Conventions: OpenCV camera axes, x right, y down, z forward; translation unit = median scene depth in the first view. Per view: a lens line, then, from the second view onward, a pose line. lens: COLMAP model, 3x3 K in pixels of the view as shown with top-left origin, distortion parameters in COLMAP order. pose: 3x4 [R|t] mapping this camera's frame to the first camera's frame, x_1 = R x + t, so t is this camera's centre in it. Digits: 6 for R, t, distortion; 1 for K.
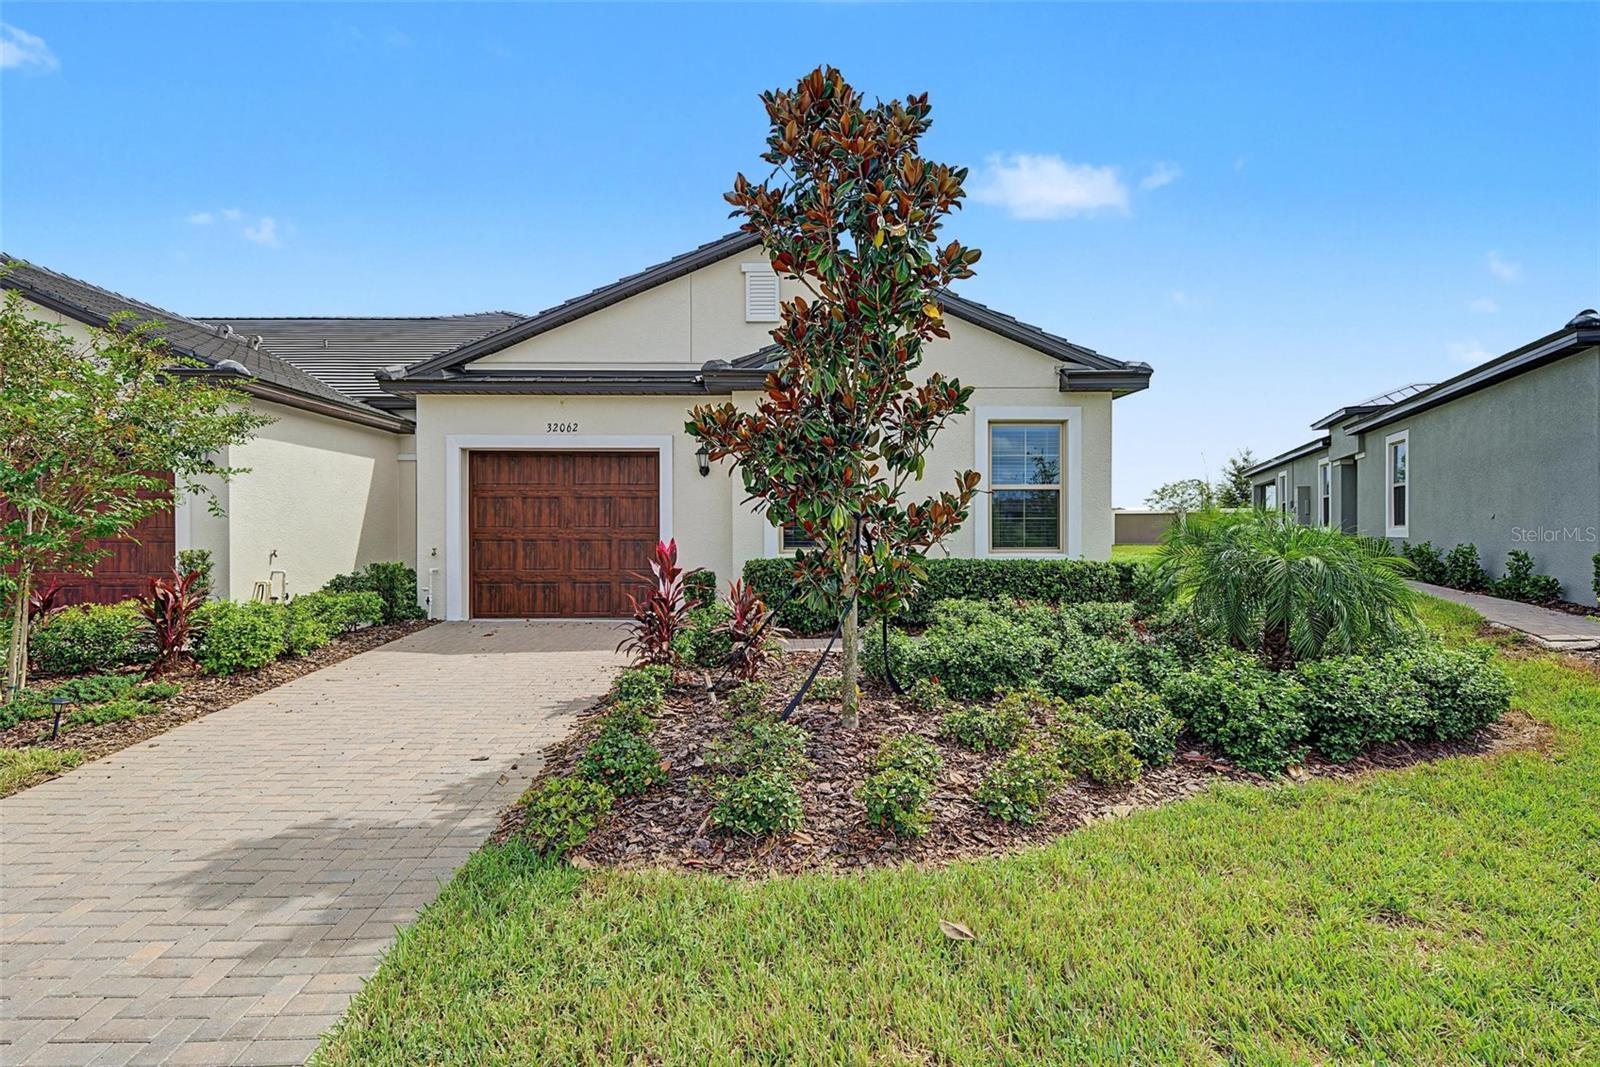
lens RADIAL K [[741.1, 0, 799.4], [0, 741.1, 547.8], [0, 0, 1]] dist [0.002596, -0.002990]
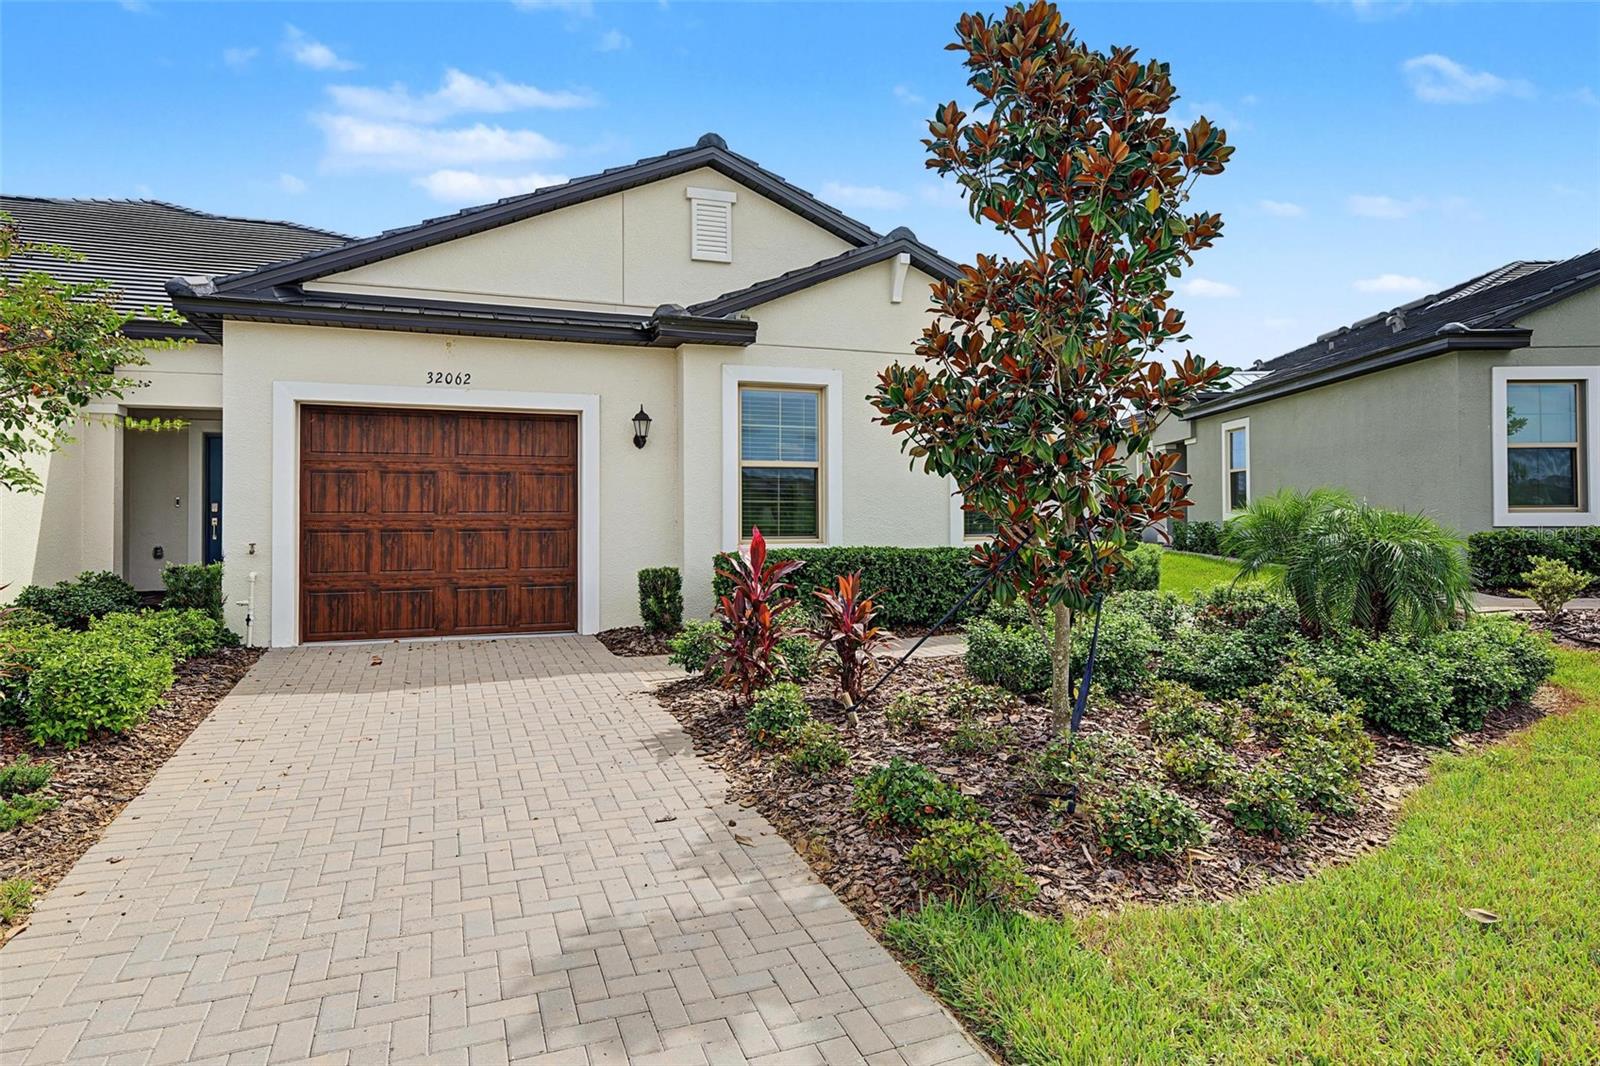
lens RADIAL K [[900.2, 0, 799.7], [0, 900.2, 515.5], [0, 0, 1]] dist [0.001043, -0.001561]
pose [[0.943261, -0.002115, 0.332045, -0.280031], [0.009782, 0.999723, -0.021422, -0.002337], [-0.331907, 0.023455, 0.943020, 0.036736]]
